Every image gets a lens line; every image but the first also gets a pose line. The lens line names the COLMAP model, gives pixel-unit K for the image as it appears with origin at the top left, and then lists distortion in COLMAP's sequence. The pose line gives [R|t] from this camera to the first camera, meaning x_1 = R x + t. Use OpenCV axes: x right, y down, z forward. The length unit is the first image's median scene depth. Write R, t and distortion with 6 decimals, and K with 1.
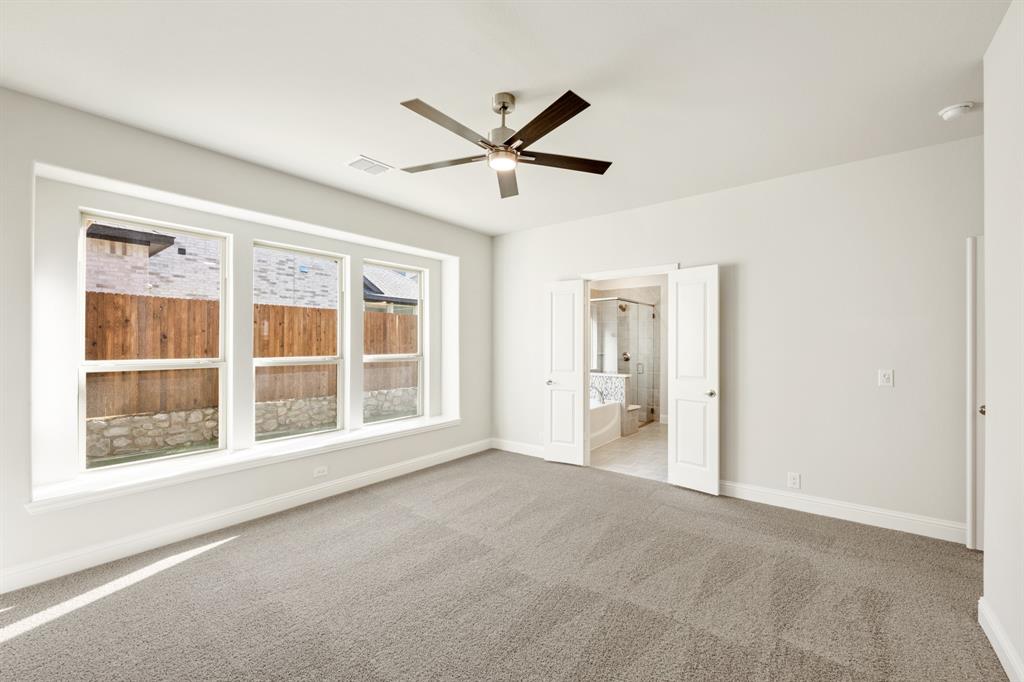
lens RADIAL K [[414.3, 0, 512.0], [0, 414.3, 343.0], [0, 0, 1]] dist [-0.003680, 0.000246]
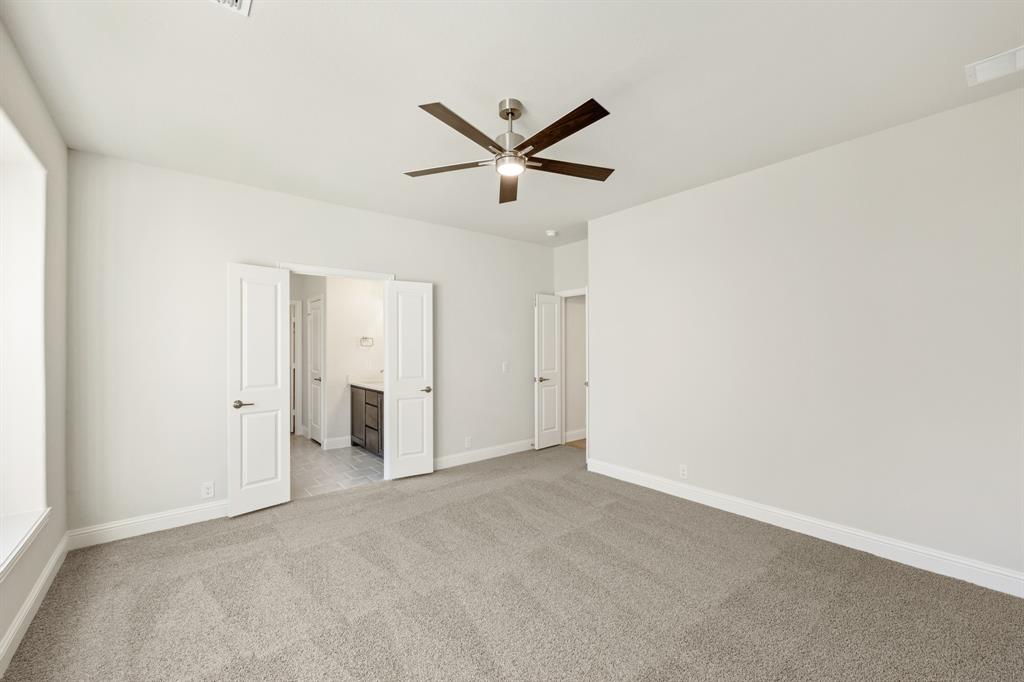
lens RADIAL K [[414.3, 0, 511.2], [0, 414.3, 341.9], [0, 0, 1]] dist [-0.003680, 0.000246]
pose [[0.219194, 0.009708, 0.975633, -0.648923], [0.004912, 0.999927, -0.011053, -0.001695], [-0.975669, 0.007215, 0.219131, 0.505055]]
